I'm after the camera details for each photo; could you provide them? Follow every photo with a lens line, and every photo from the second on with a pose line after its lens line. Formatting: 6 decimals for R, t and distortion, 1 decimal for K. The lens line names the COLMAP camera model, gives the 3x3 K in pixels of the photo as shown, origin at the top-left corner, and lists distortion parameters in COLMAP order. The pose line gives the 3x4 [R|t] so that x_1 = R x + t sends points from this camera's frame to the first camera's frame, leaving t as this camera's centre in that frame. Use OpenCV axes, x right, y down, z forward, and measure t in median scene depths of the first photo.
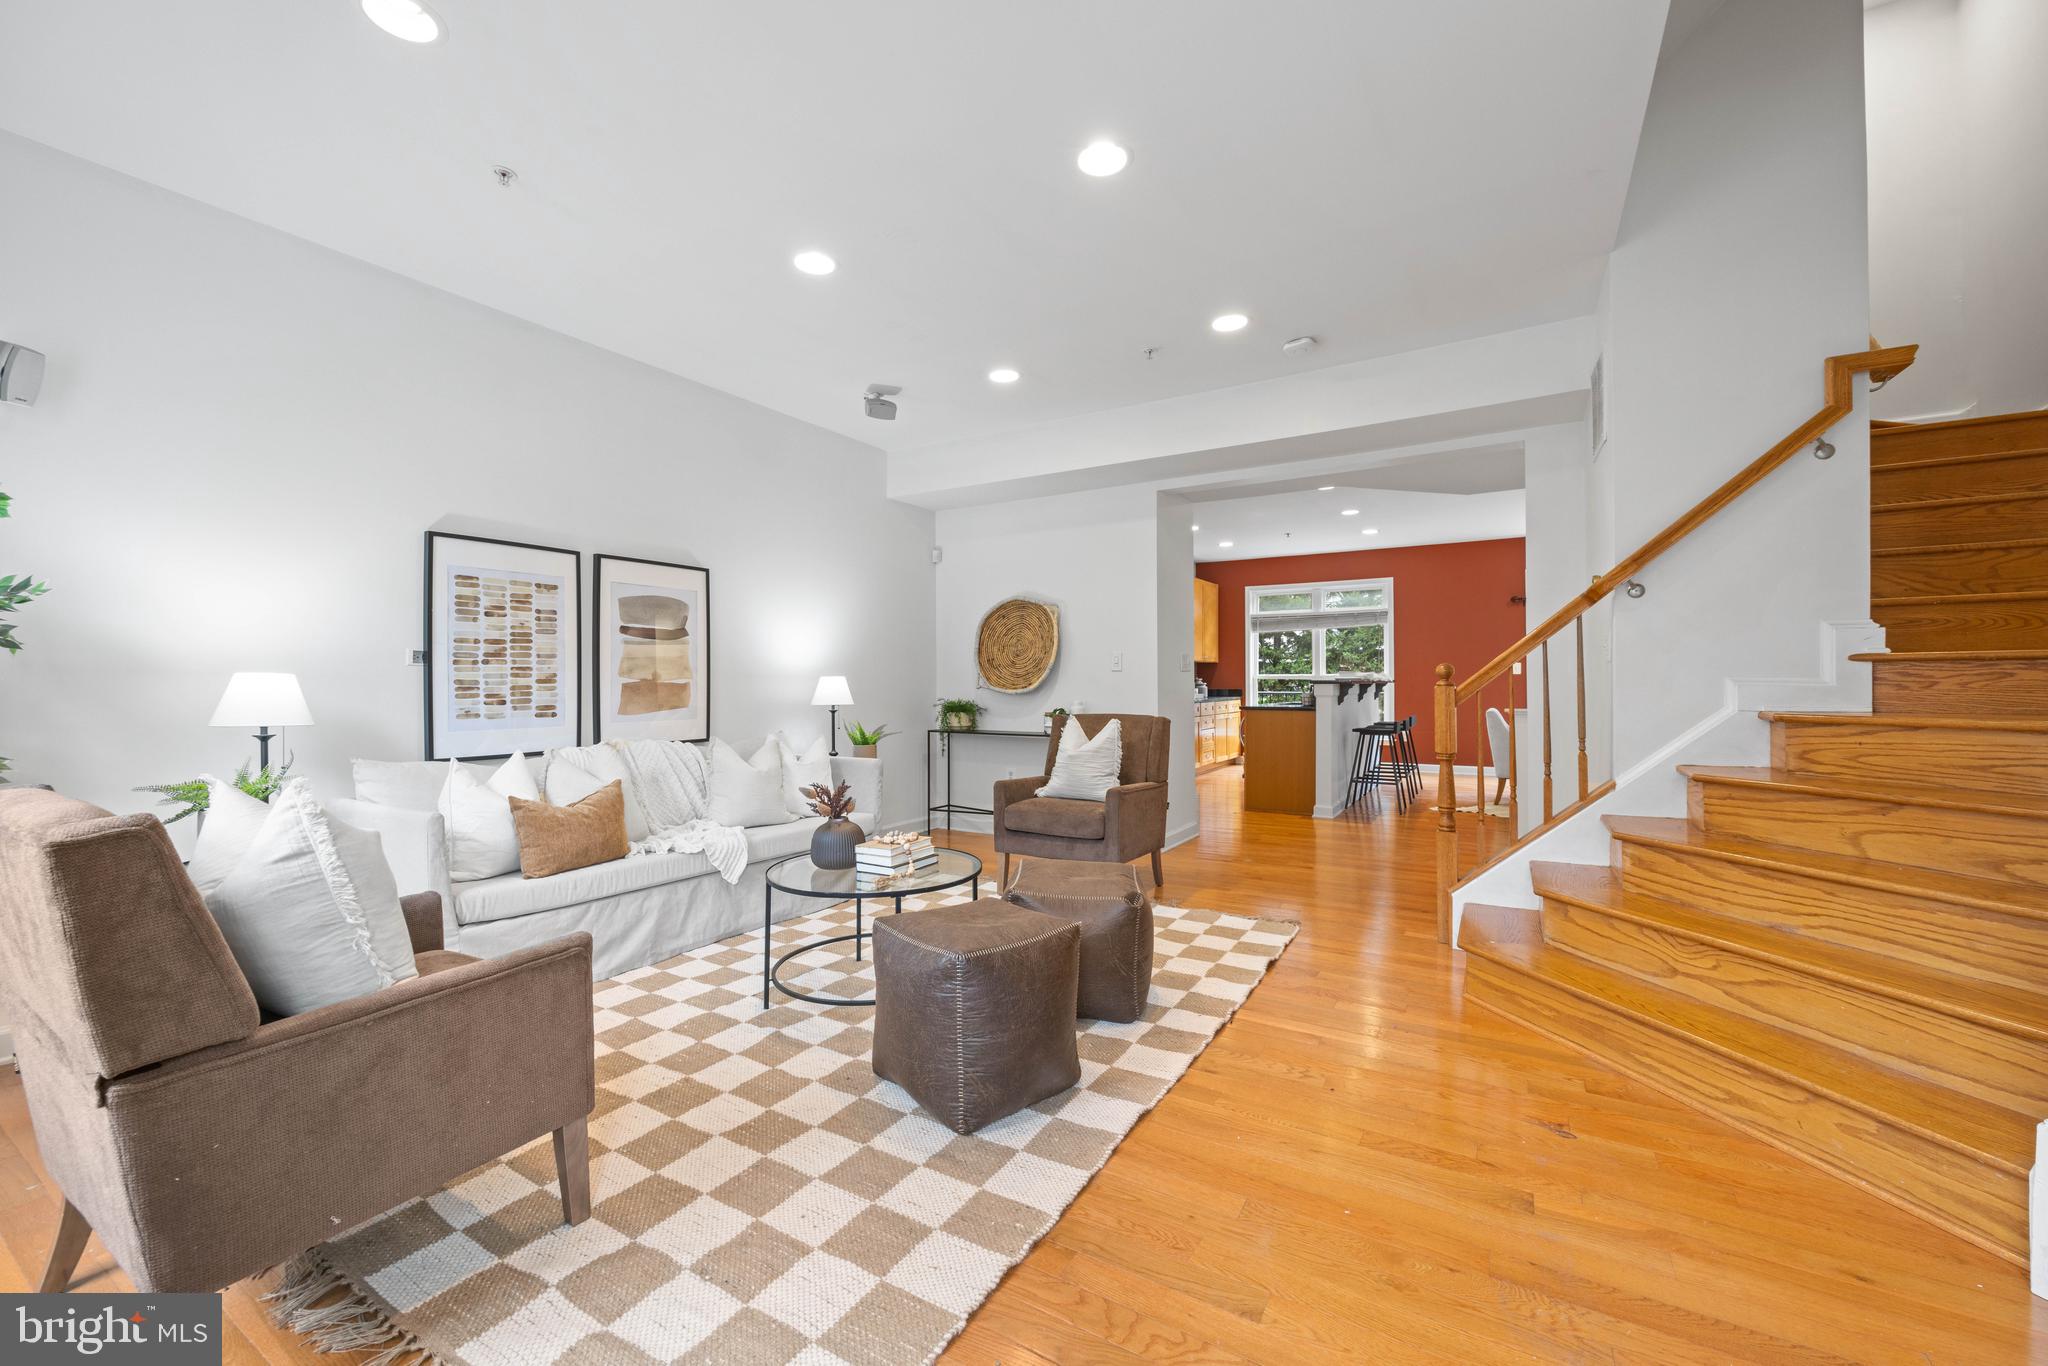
lens RADIAL K [[808.2, 0, 1024.0], [0, 808.2, 683.0], [0, 0, 1]] dist [-0.001419, -0.000108]
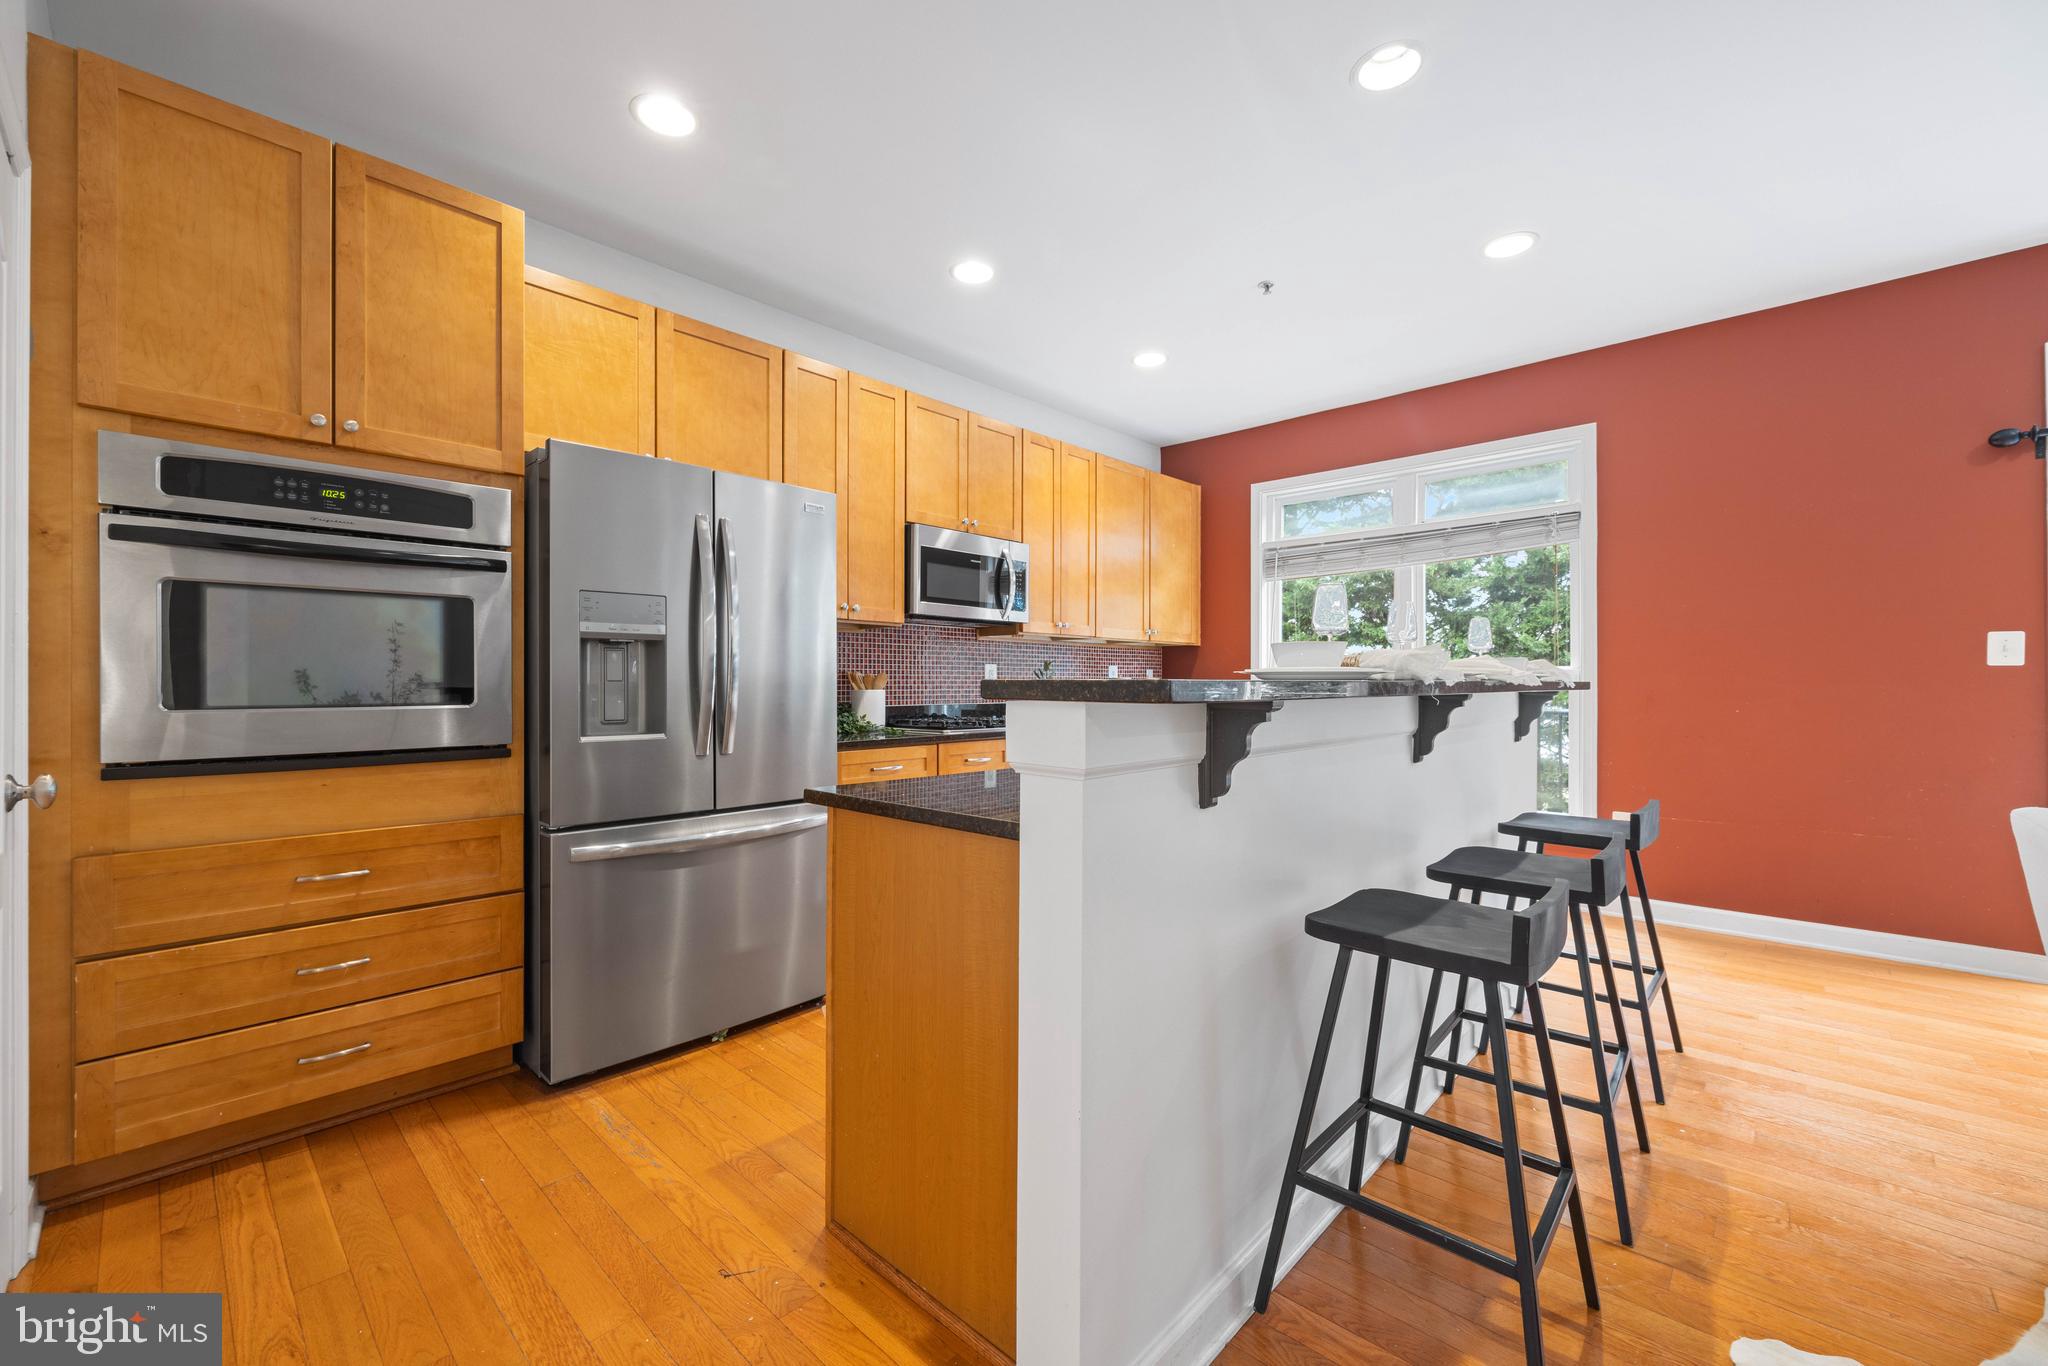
lens RADIAL K [[813.7, 0, 1019.3], [0, 813.7, 683.8], [0, 0, 1]] dist [-0.001137, -0.000400]
pose [[0.977932, 0.009410, -0.208710, 0.763500], [-0.008585, 0.999951, 0.004858, -0.007214], [0.208745, -0.002959, 0.977966, 1.582028]]
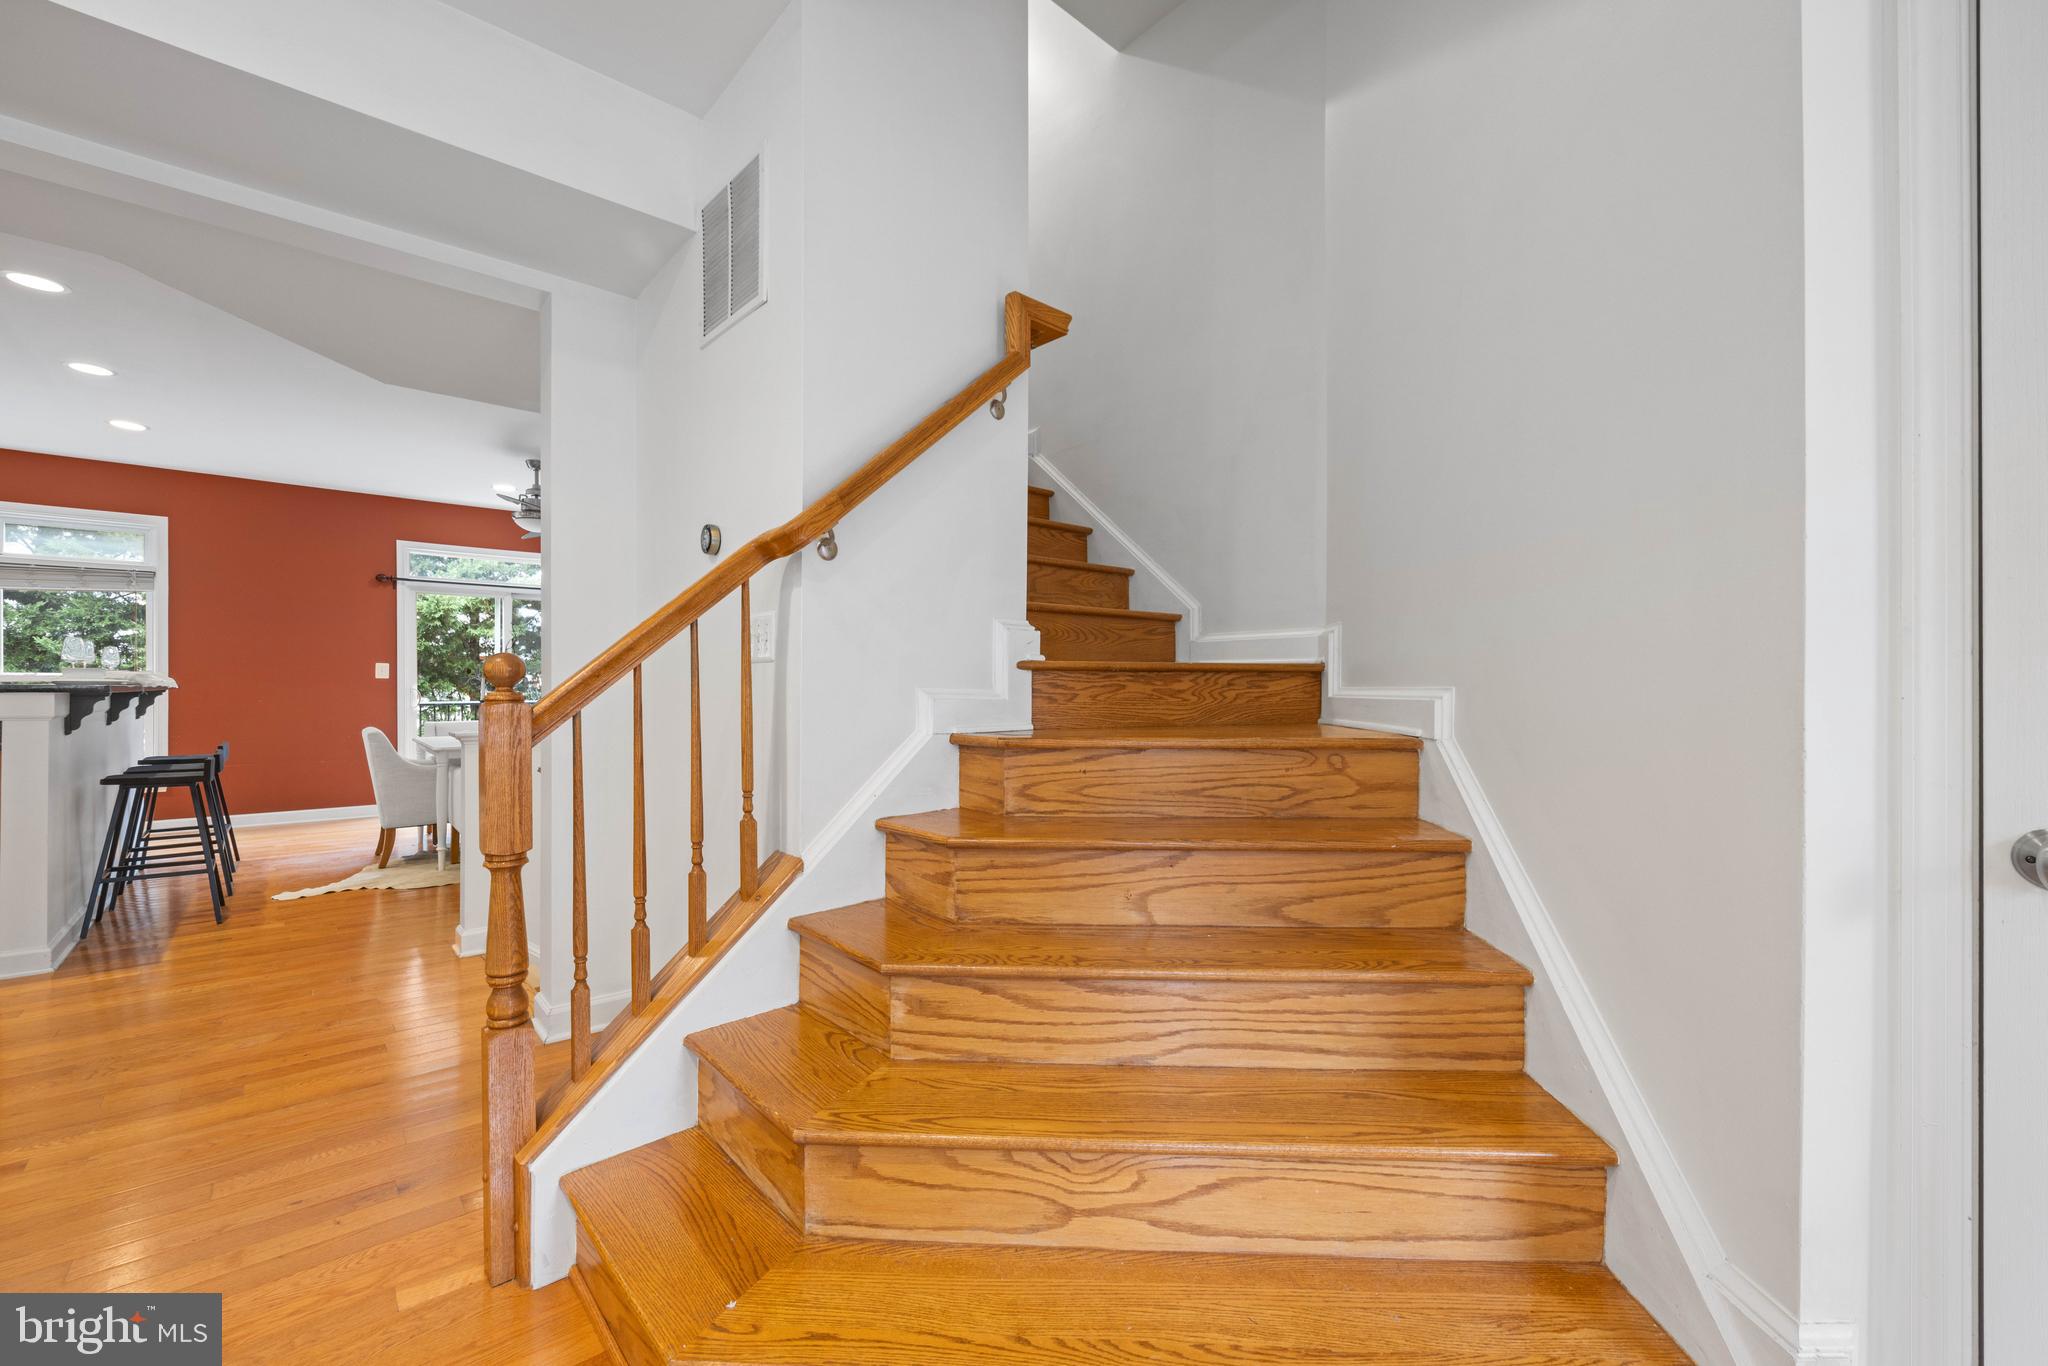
lens RADIAL K [[824.0, 0, 1014.5], [0, 824.0, 681.9], [0, 0, 1]] dist [-0.002507, 0.000158]
pose [[0.299310, 0.011581, 0.954086, 0.168140], [-0.002962, 0.999933, -0.011208, -0.003499], [-0.954151, 0.000528, 0.299324, 0.592866]]
